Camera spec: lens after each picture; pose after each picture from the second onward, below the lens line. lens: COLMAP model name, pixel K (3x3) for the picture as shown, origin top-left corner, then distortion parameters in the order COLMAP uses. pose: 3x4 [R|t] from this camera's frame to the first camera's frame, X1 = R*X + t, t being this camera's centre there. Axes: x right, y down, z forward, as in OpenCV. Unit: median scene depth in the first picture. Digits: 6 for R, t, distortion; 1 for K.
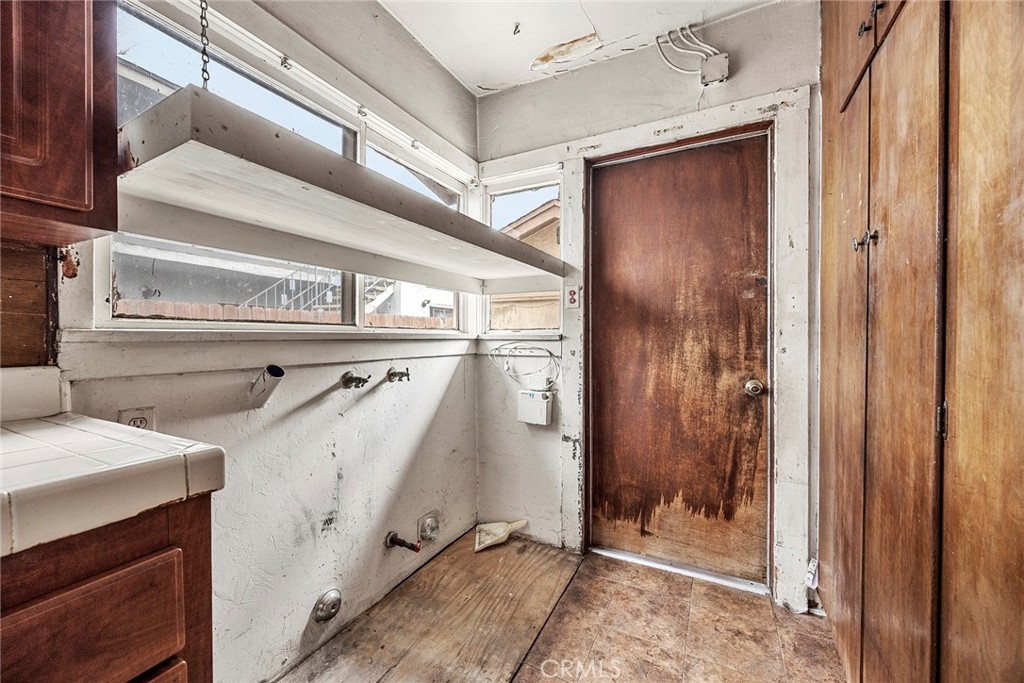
lens RADIAL K [[395.2, 0, 504.2], [0, 395.2, 344.0], [0, 0, 1]] dist [-0.001364, -0.000461]
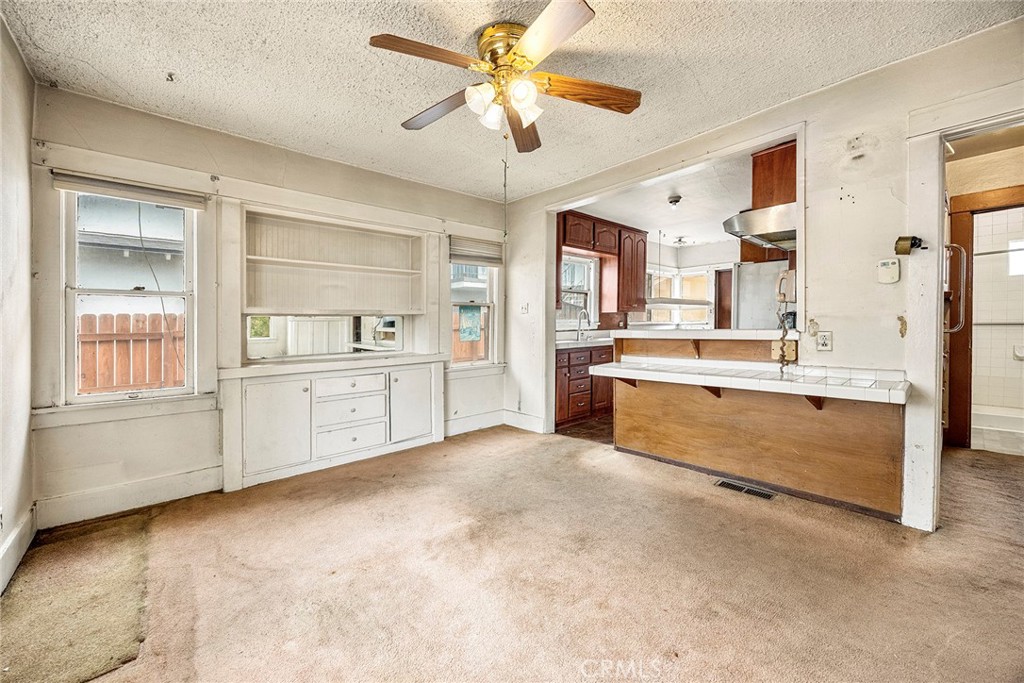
lens RADIAL K [[395.2, 0, 506.2], [0, 395.2, 327.5], [0, 0, 1]] dist [-0.001364, -0.000461]
pose [[0.939403, -0.005368, -0.342774, -0.346911], [0.004513, 0.999984, -0.003291, 0.025417], [0.342786, 0.001545, 0.939412, -3.042875]]
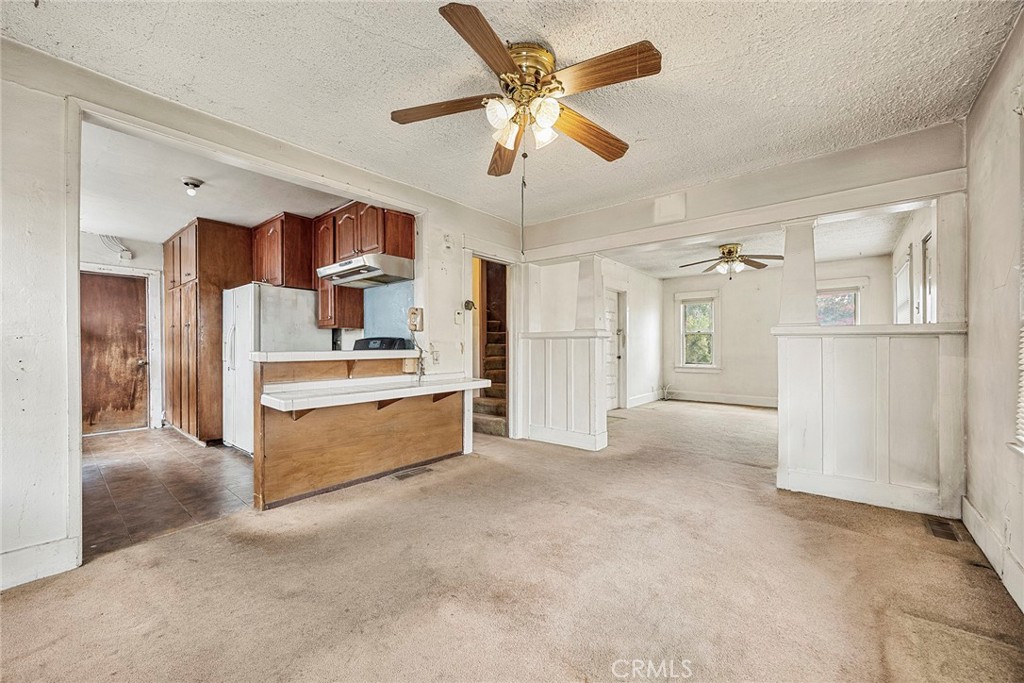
lens RADIAL K [[395.2, 0, 514.2], [0, 395.2, 352.3], [0, 0, 1]] dist [-0.001364, -0.000461]
pose [[0.205686, -0.010232, 0.978565, -1.658863], [0.008296, 0.999928, 0.008712, 0.030005], [-0.978583, 0.006326, 0.205756, -2.302539]]
